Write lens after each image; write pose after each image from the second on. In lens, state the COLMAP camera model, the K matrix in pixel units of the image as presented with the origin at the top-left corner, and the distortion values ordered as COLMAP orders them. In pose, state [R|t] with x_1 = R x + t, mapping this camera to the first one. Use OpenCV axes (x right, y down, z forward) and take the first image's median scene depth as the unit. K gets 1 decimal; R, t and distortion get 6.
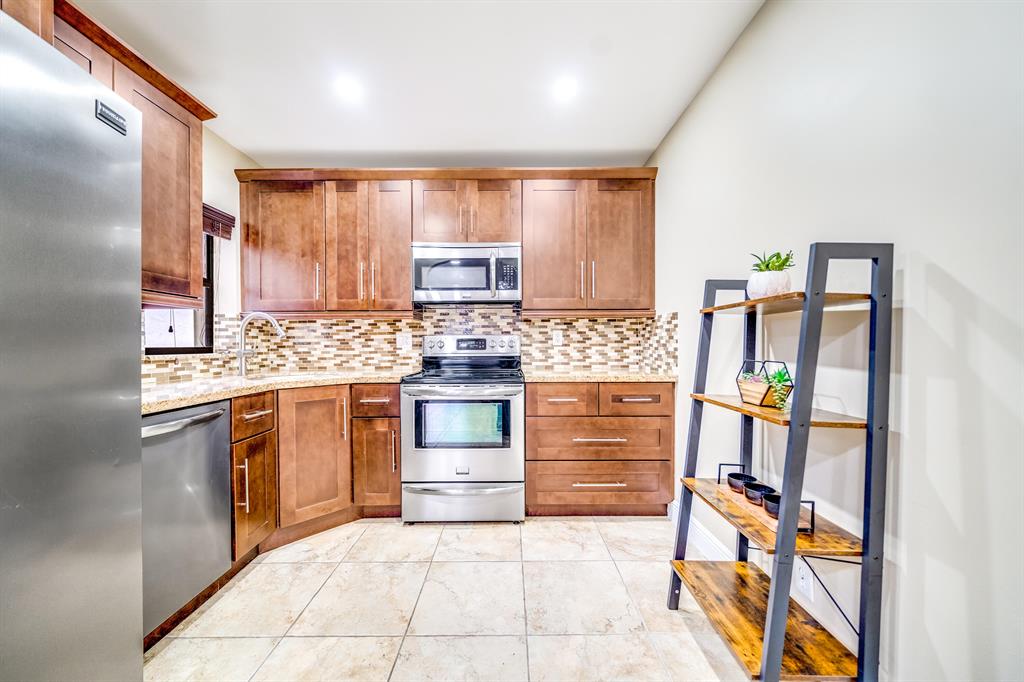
lens RADIAL K [[355.2, 0, 510.6], [0, 355.2, 342.9], [0, 0, 1]] dist [-0.002057, -0.000139]
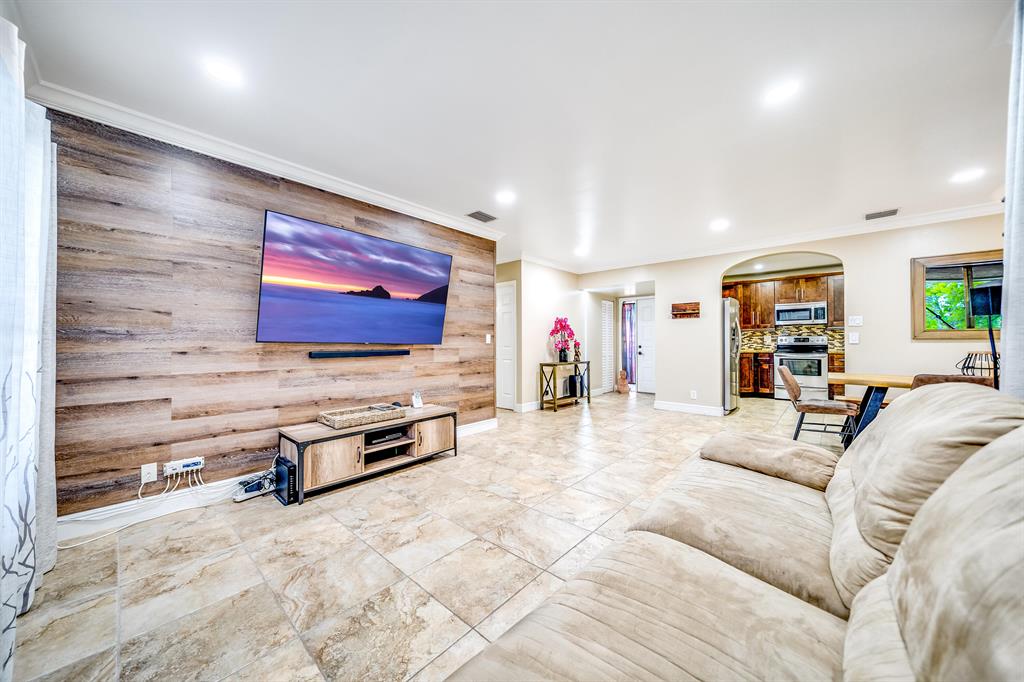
lens RADIAL K [[355.2, 0, 506.2], [0, 355.2, 340.3], [0, 0, 1]] dist [-0.002057, -0.000139]
pose [[0.729383, -0.003414, -0.684097, 0.091066], [-0.005912, 0.999919, -0.011294, 0.051586], [0.684080, 0.012282, 0.729303, -2.472032]]
